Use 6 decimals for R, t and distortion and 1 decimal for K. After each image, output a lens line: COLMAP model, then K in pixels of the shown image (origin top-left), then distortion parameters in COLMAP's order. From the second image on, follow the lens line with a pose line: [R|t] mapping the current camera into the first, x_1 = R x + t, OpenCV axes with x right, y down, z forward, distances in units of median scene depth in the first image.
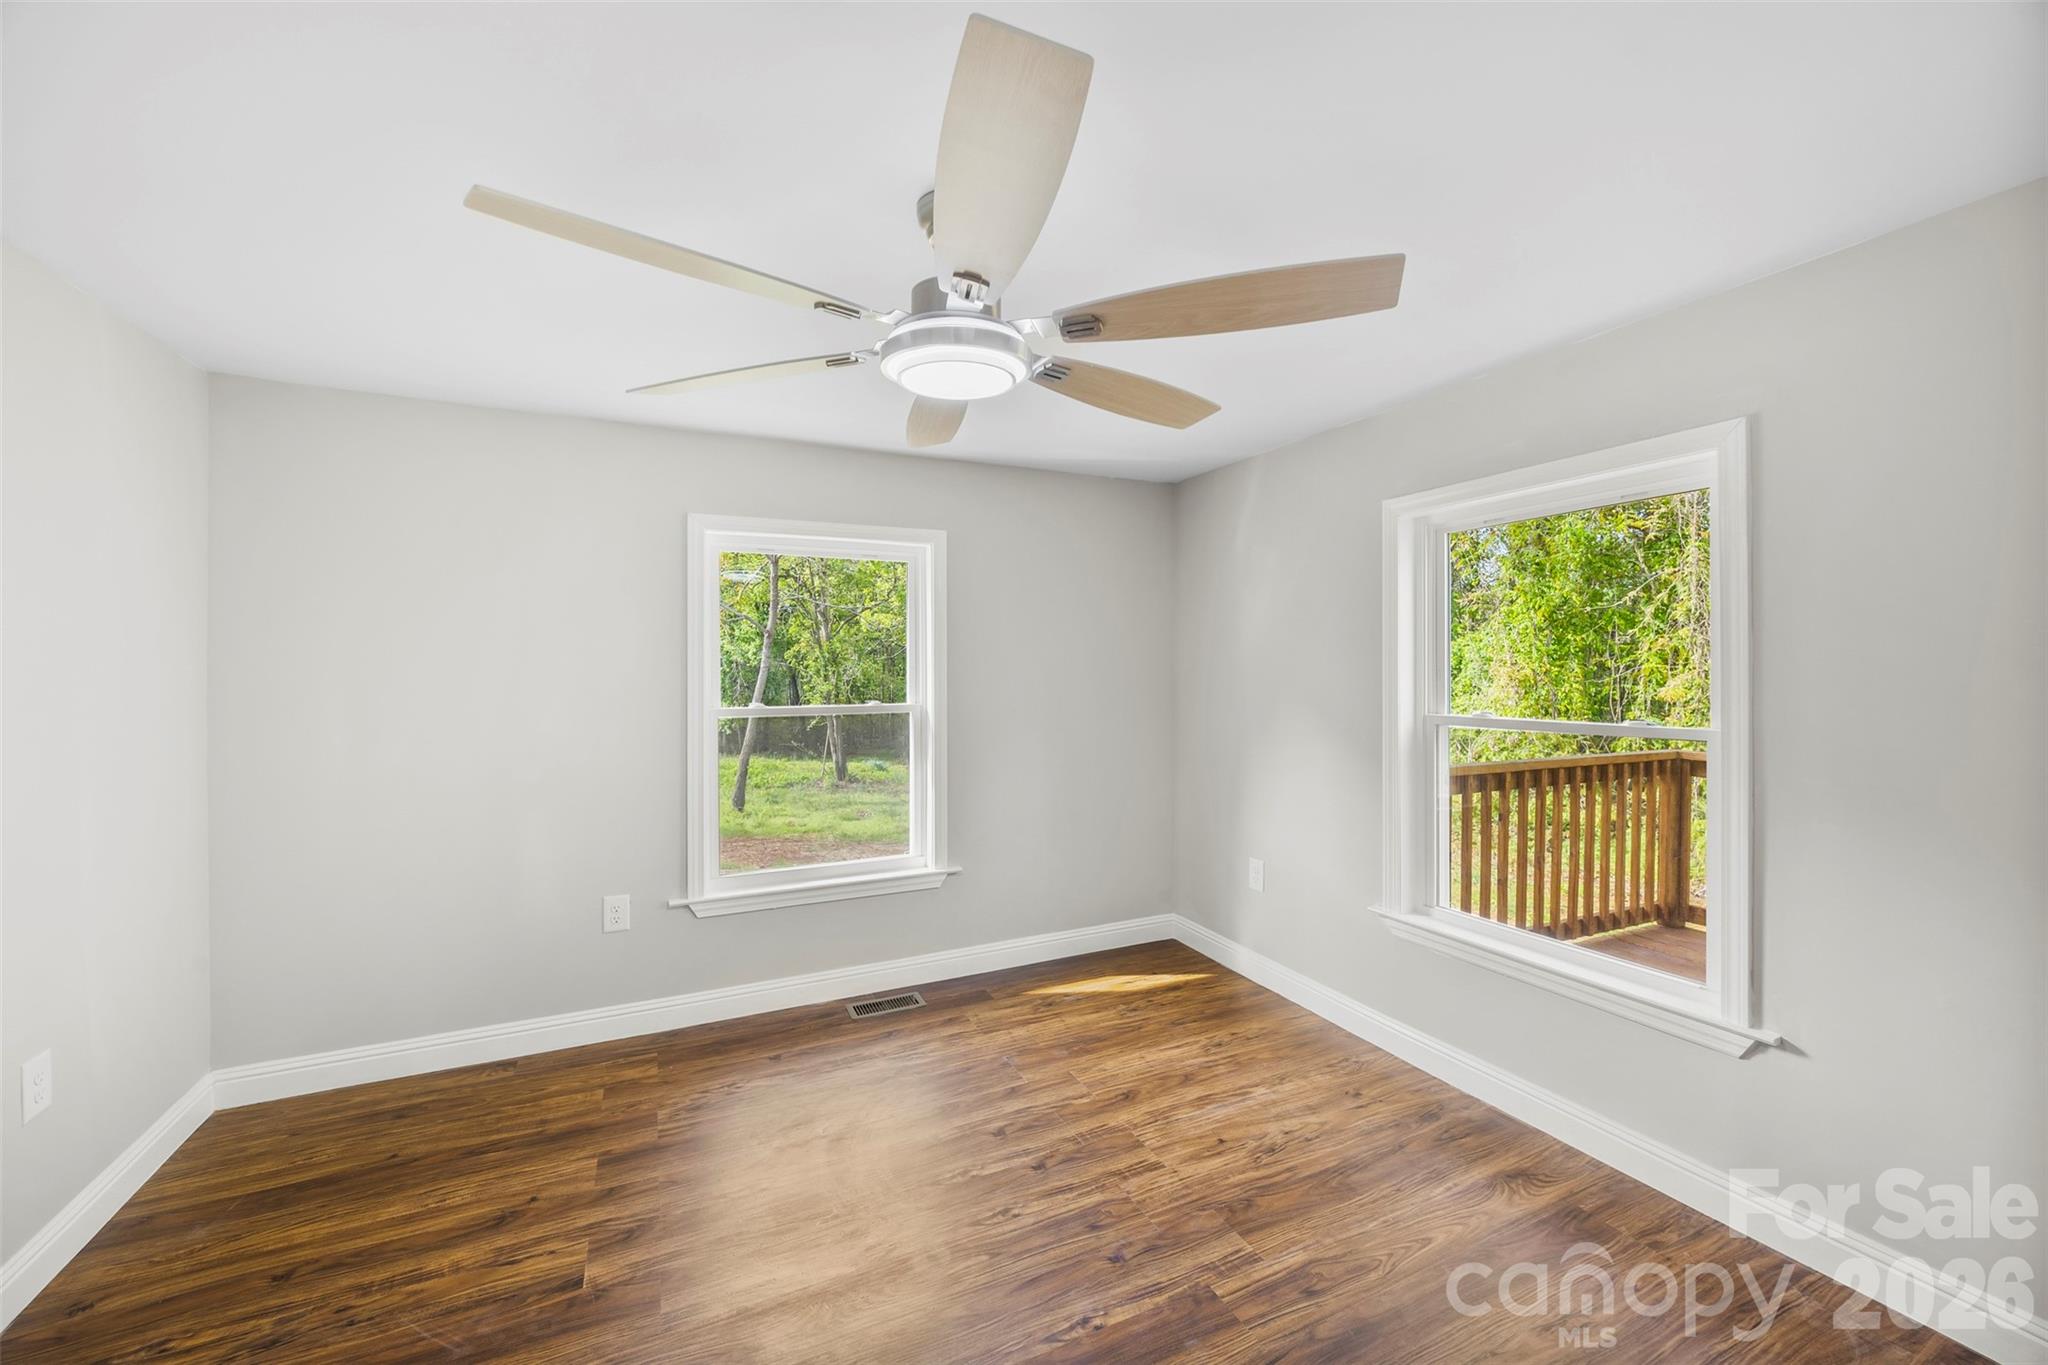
lens RADIAL K [[788.6, 0, 1028.3], [0, 788.6, 678.5], [0, 0, 1]] dist [0.001042, 0.000122]
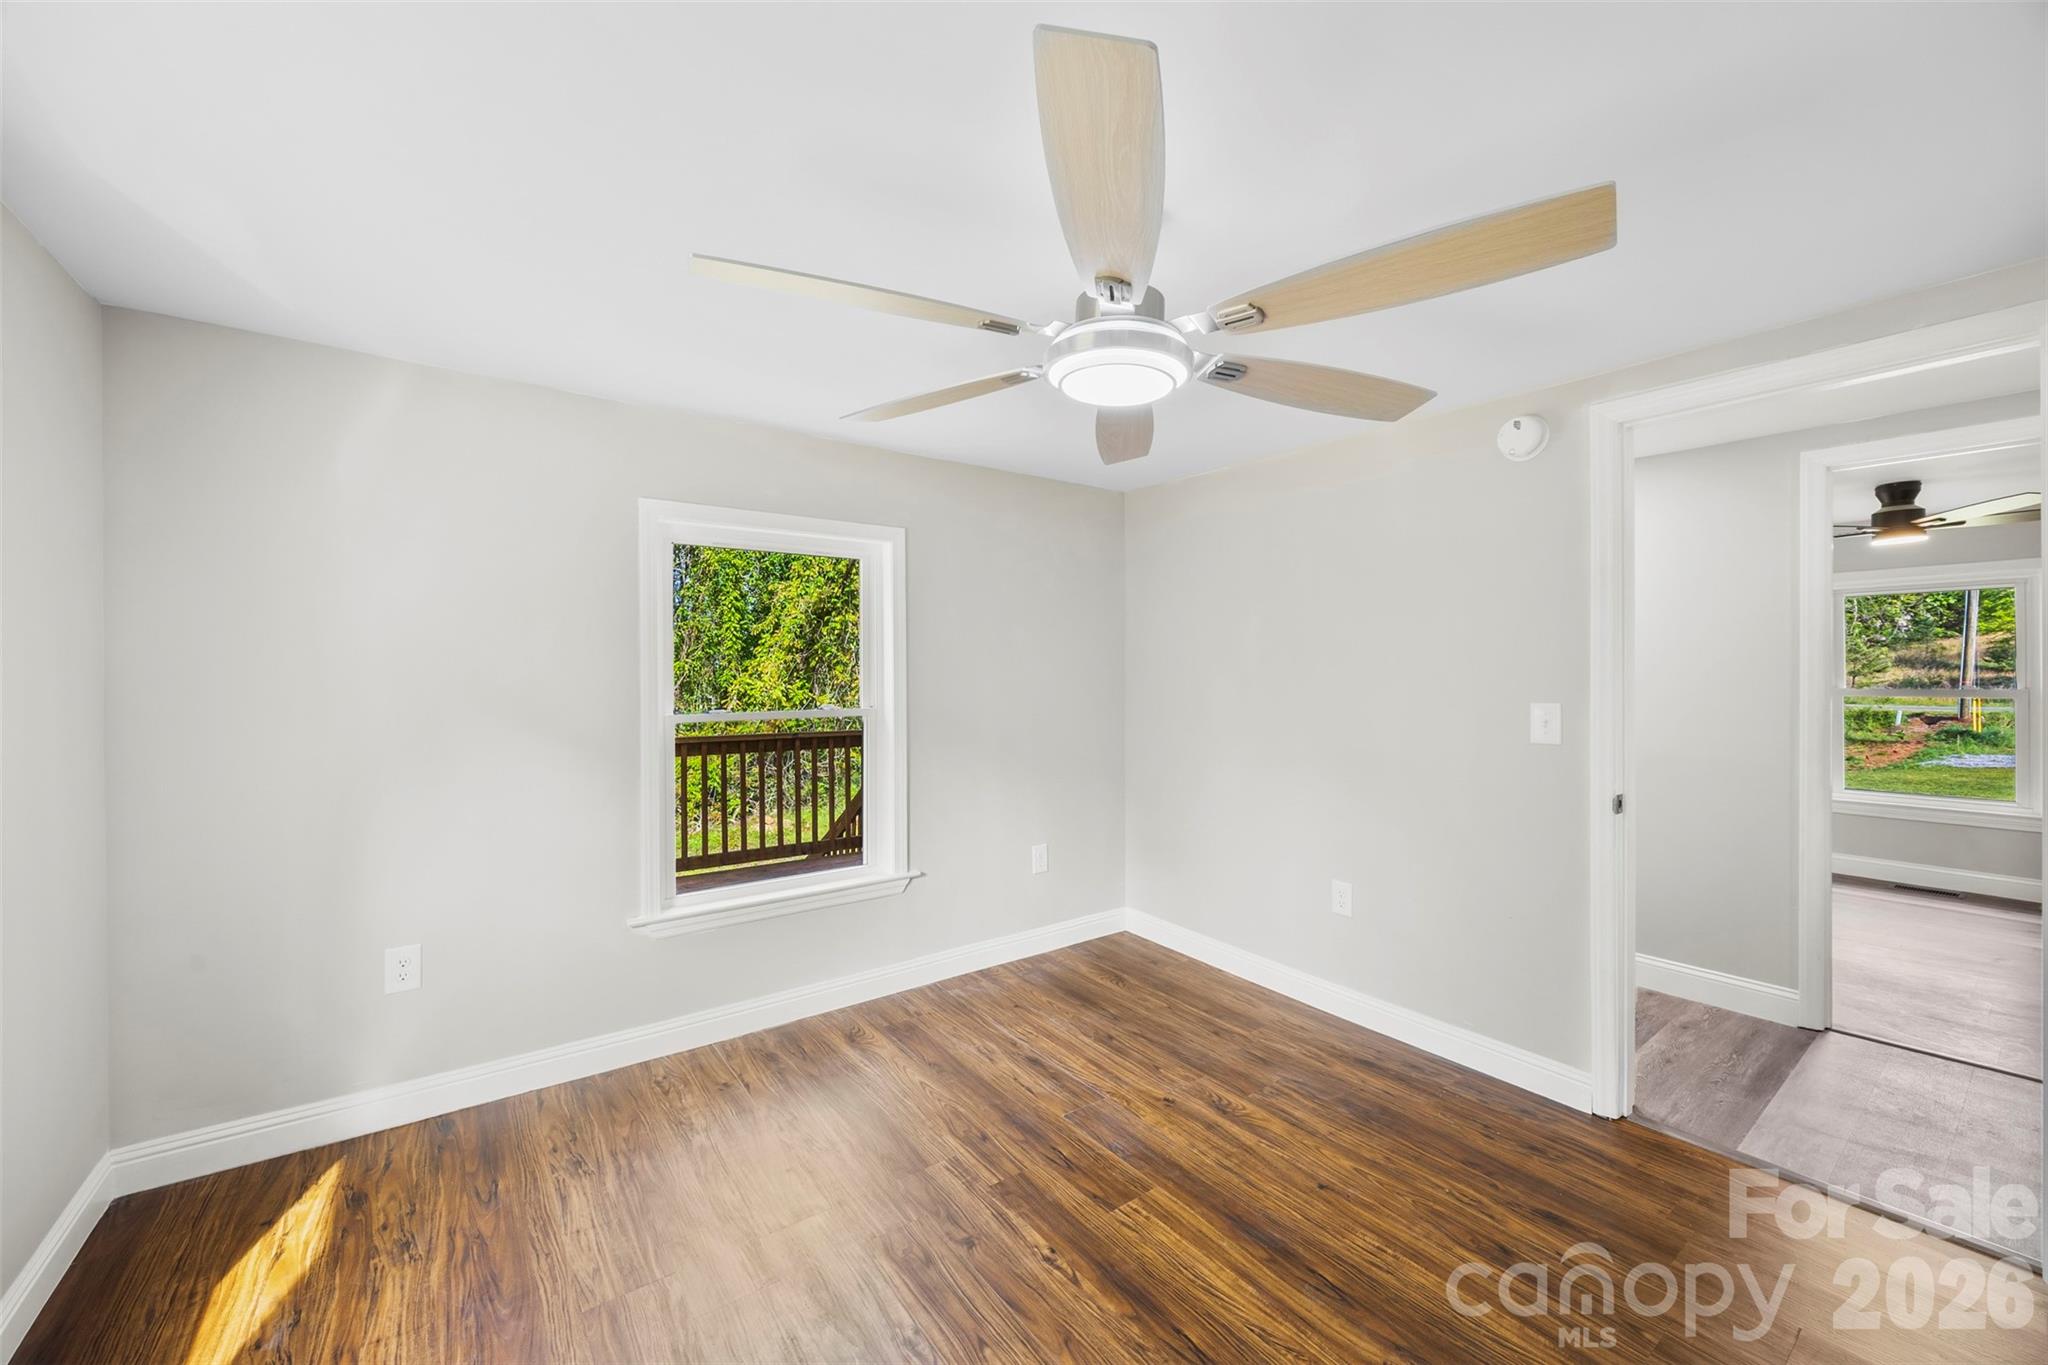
lens RADIAL K [[788.6, 0, 1008.8], [0, 788.6, 673.7], [0, 0, 1]] dist [0.001042, 0.000122]
pose [[-0.187701, 0.002349, 0.982223, -0.718306], [0.008261, 0.999966, -0.000813, -0.004609], [-0.982191, 0.007961, -0.187714, 0.896320]]
